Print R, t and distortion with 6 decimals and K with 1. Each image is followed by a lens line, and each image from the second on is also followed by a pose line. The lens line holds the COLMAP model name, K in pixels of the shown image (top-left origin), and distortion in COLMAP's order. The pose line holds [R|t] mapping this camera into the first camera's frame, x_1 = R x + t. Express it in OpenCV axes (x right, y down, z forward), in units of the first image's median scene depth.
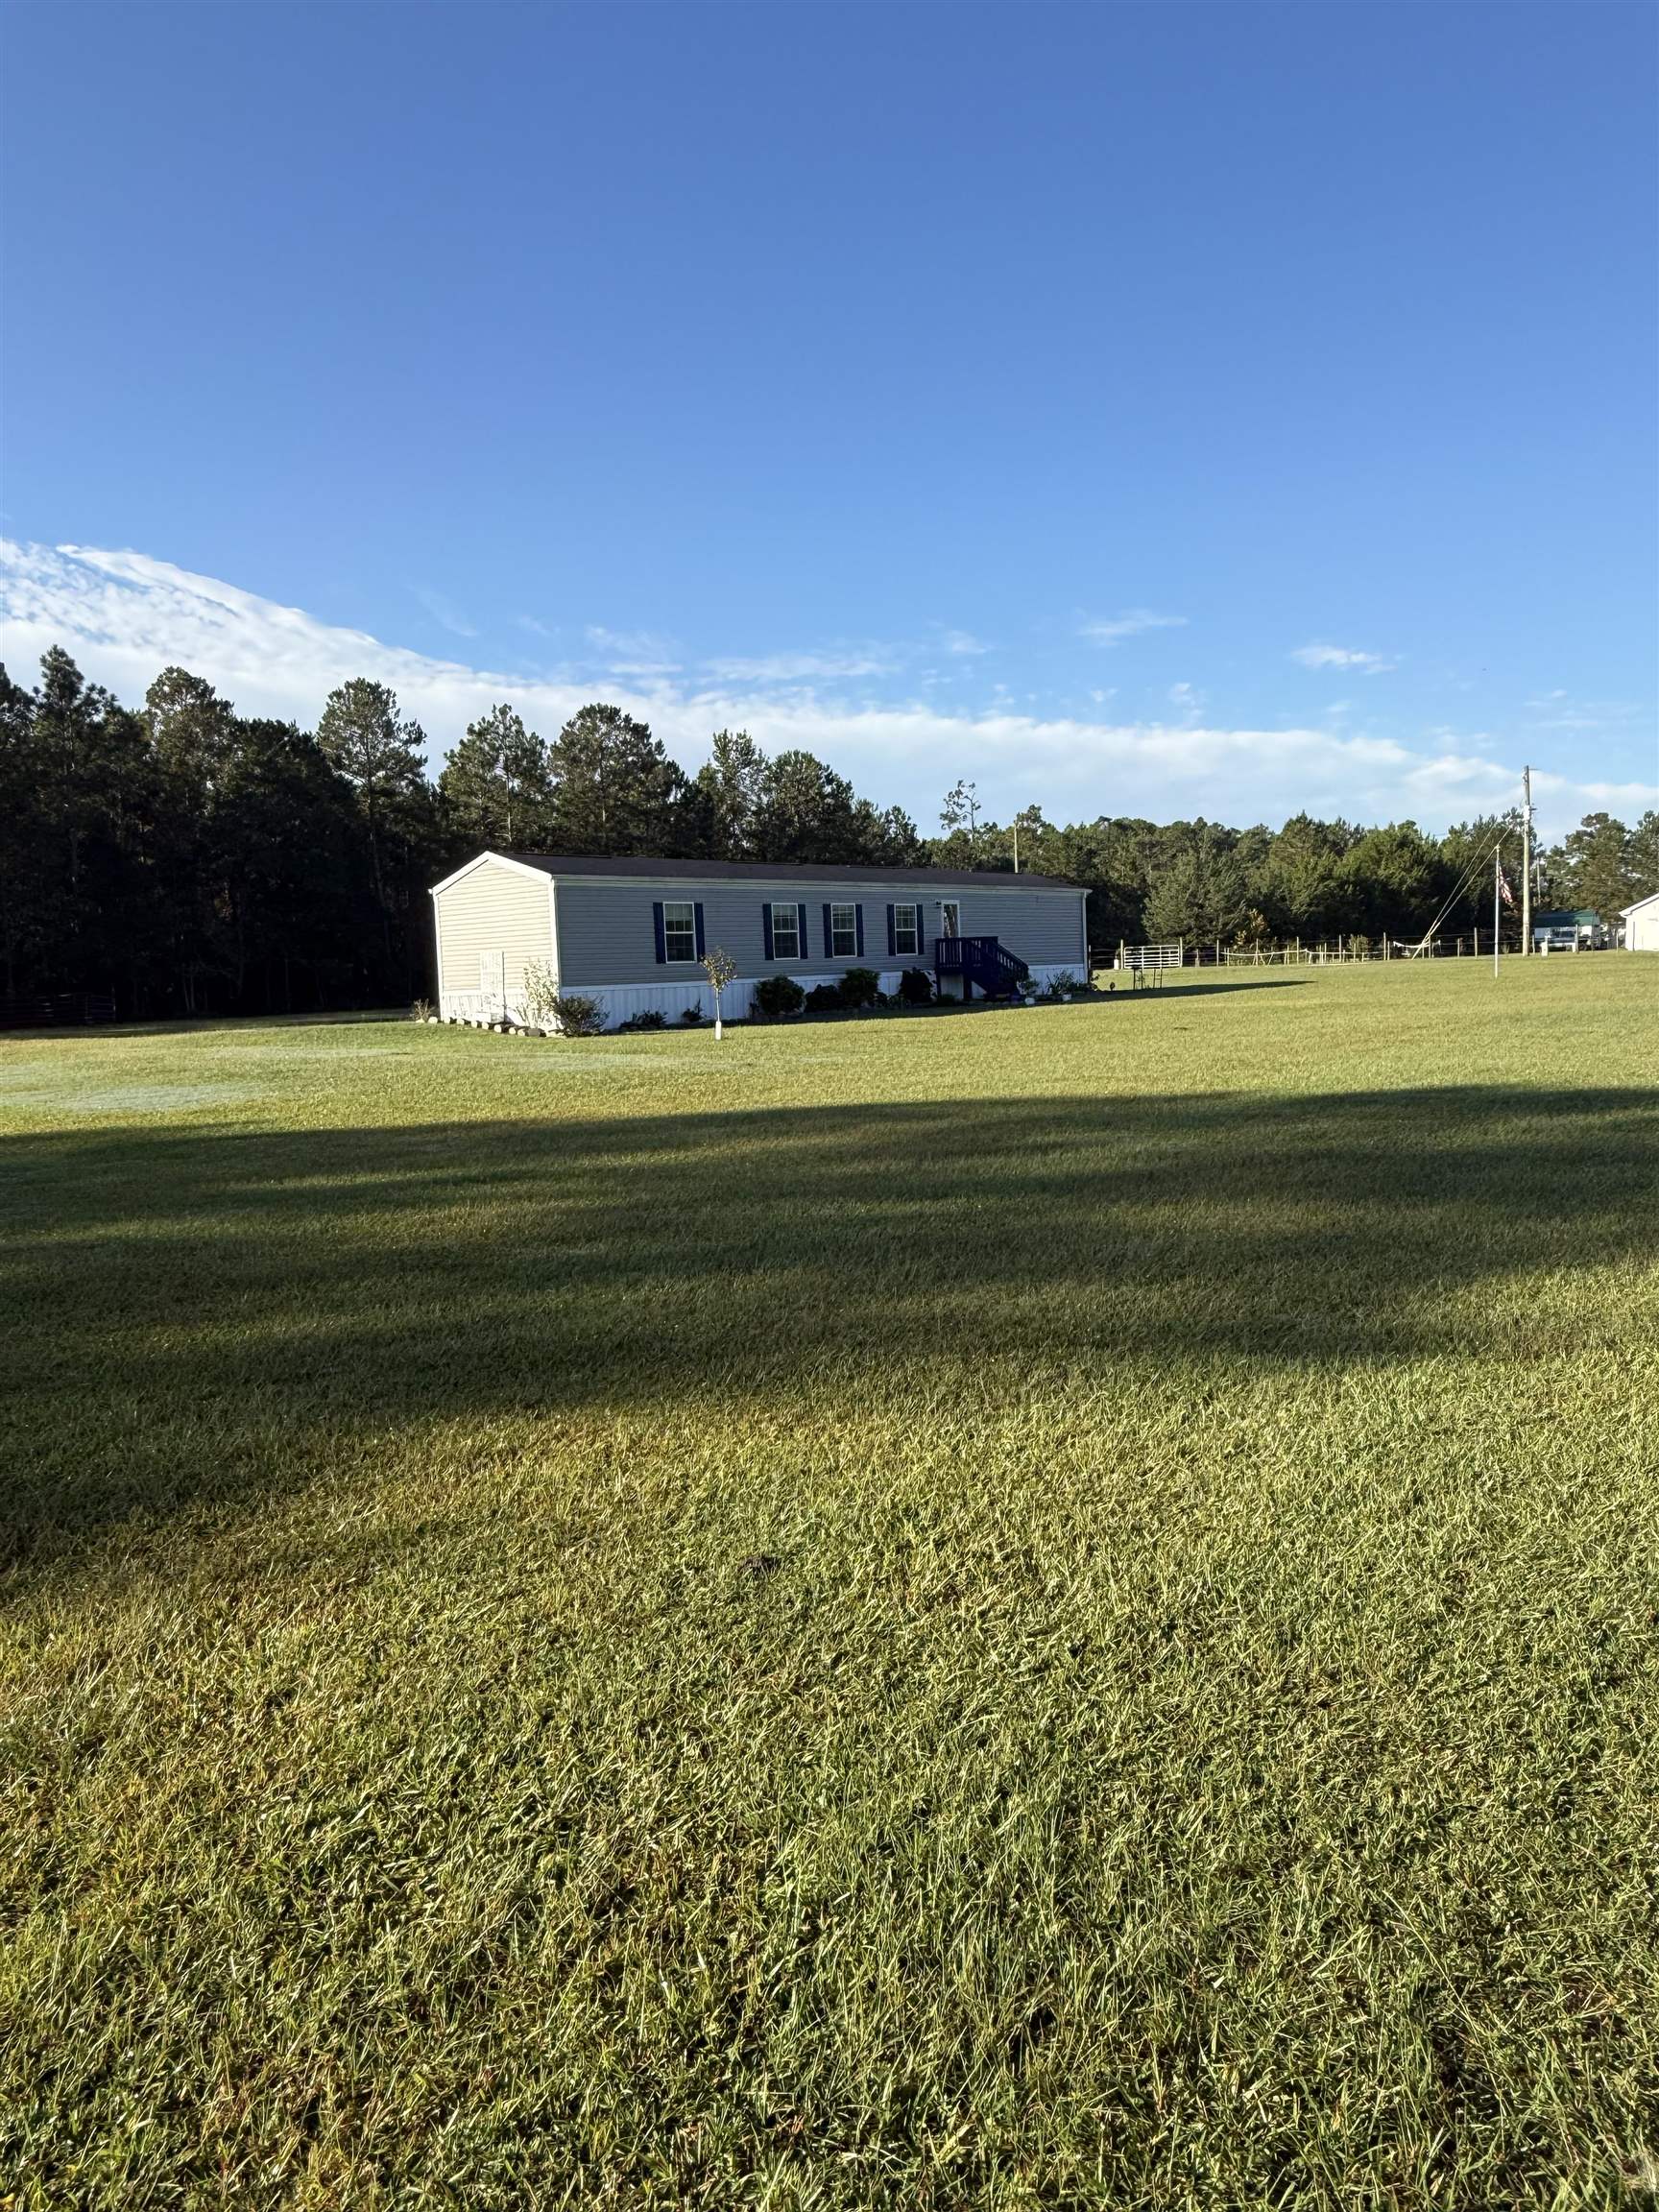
lens RADIAL K [[1421.7, 0, 797.2], [0, 1421.7, 1182.1], [0, 0, 1]] dist [-0.007677, 0.004032]
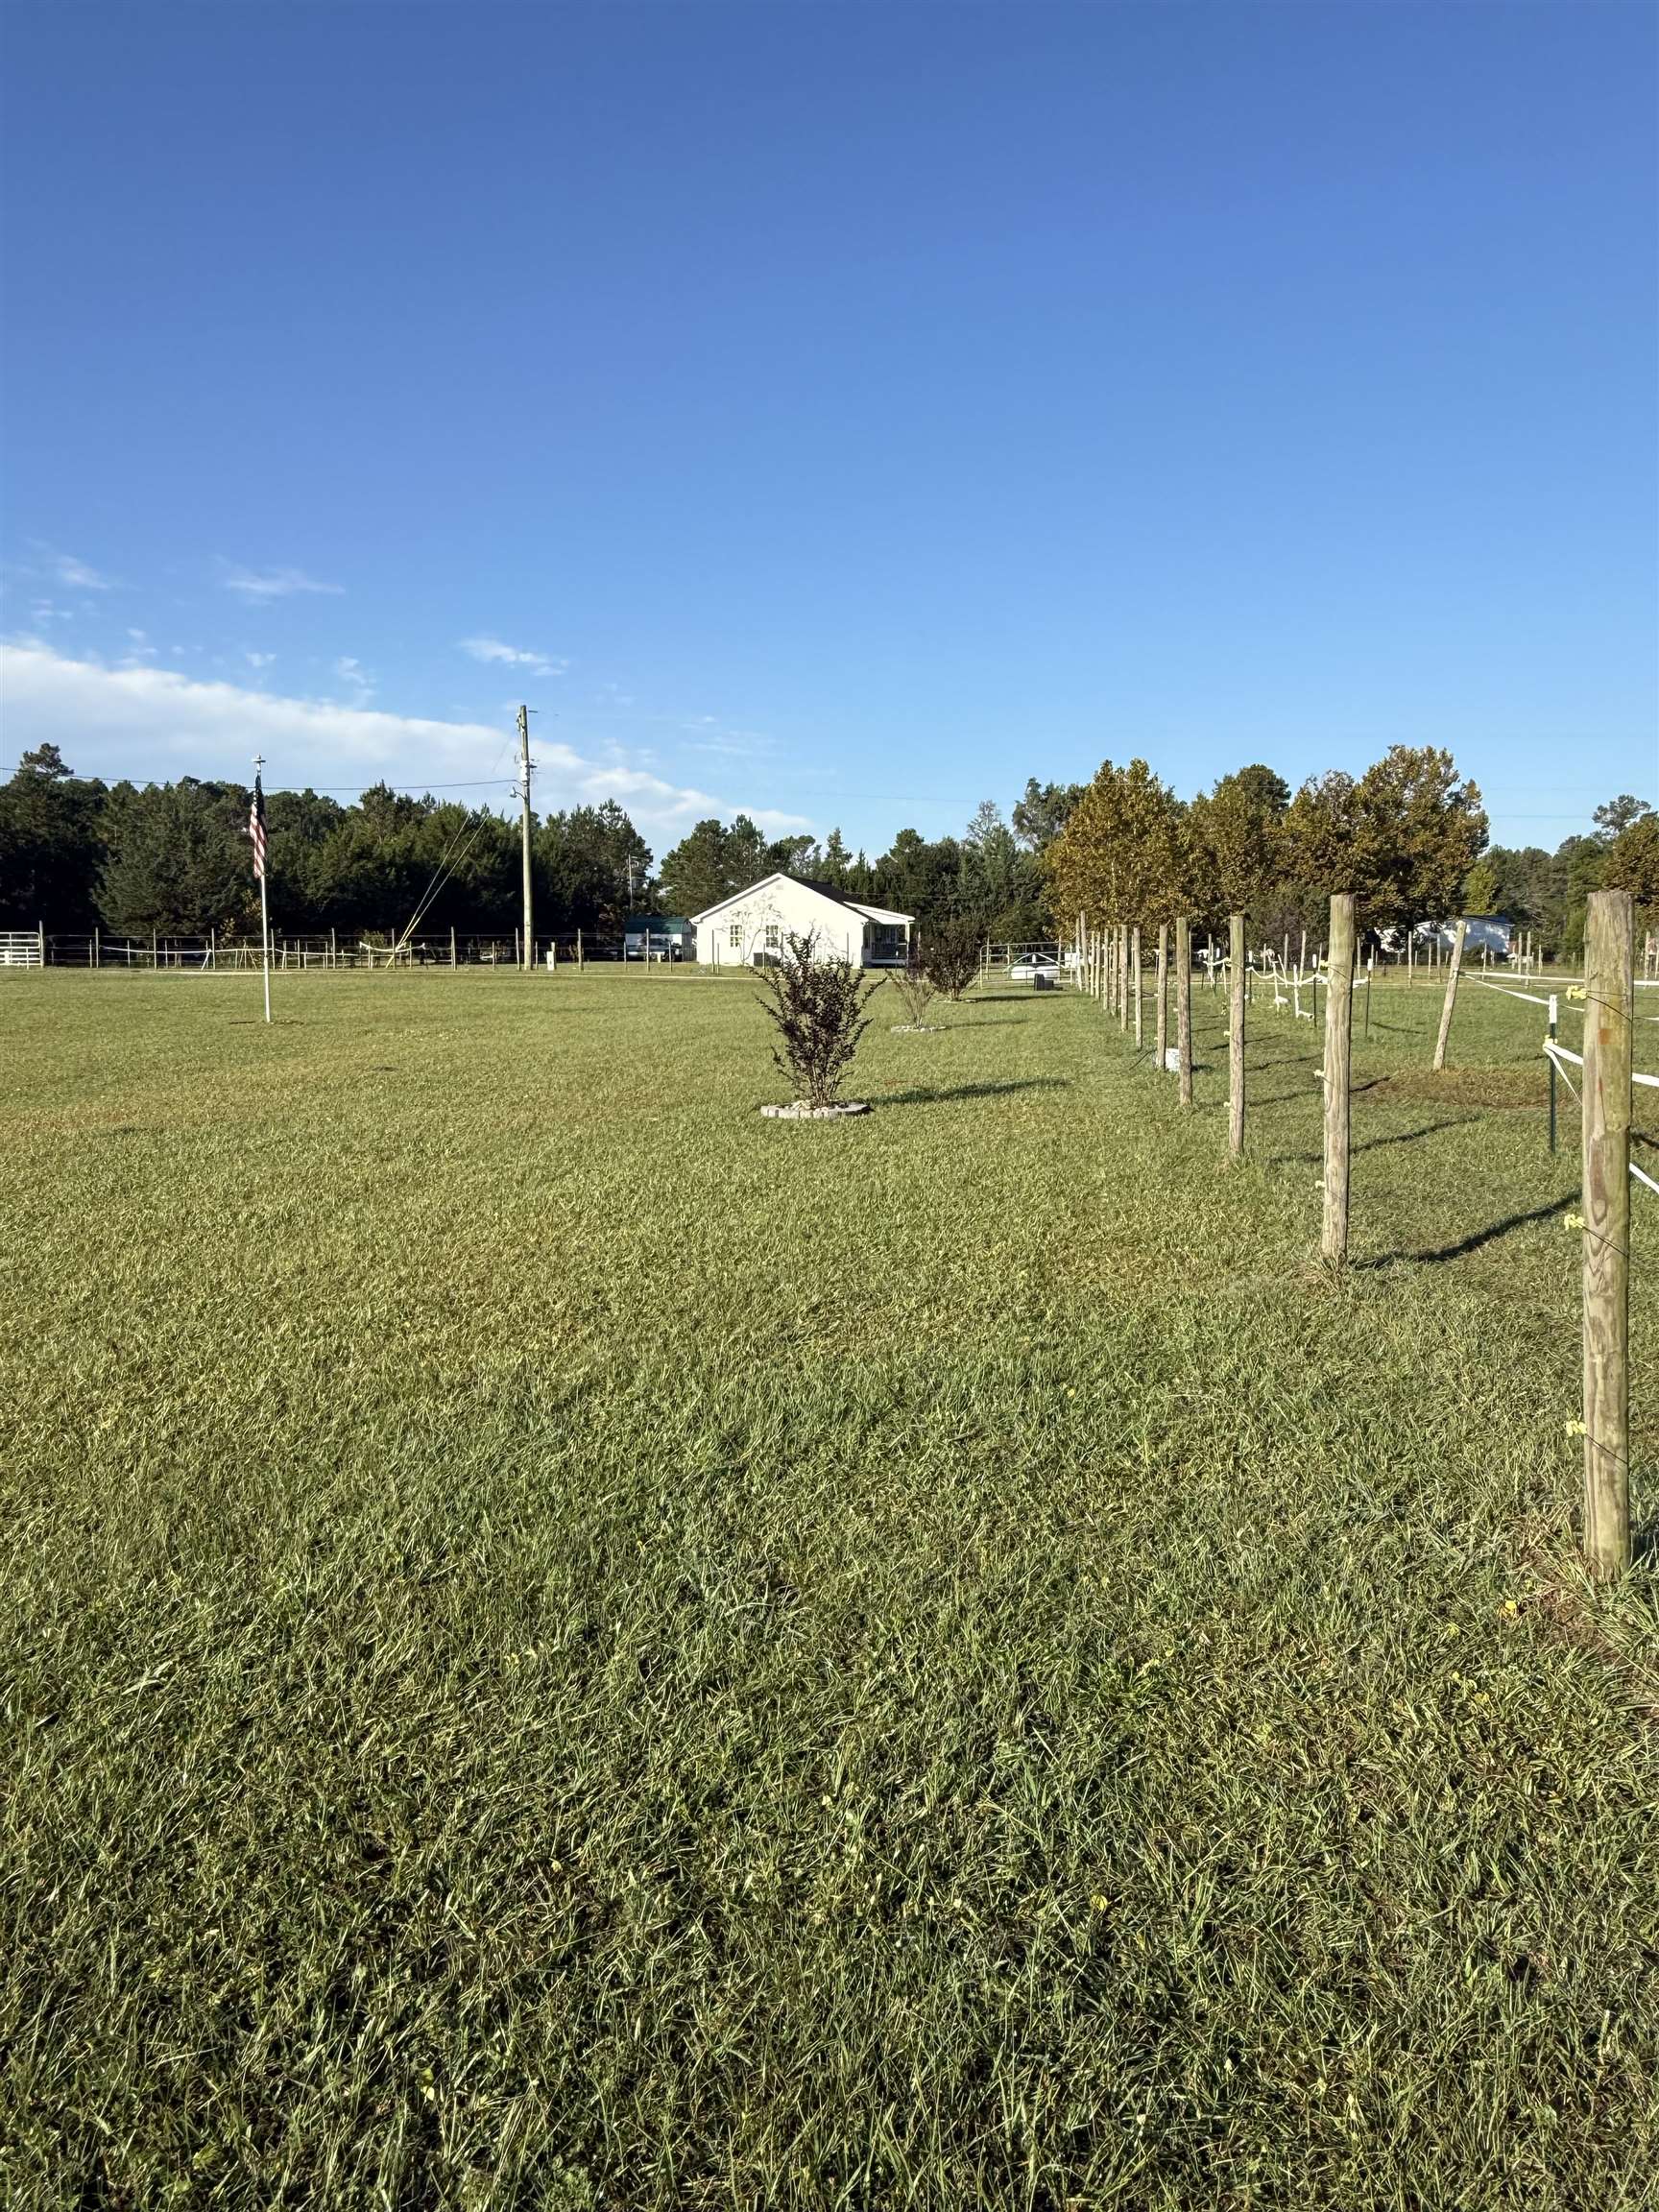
lens RADIAL K [[1421.7, 0, 828.2], [0, 1421.7, 1100.8], [0, 0, 1]] dist [-0.007677, 0.004032]
pose [[0.852236, -0.013295, 0.522988, 0.137992], [0.040349, 0.998370, -0.040371, -0.029750], [-0.521599, 0.055508, 0.851383, 0.161703]]
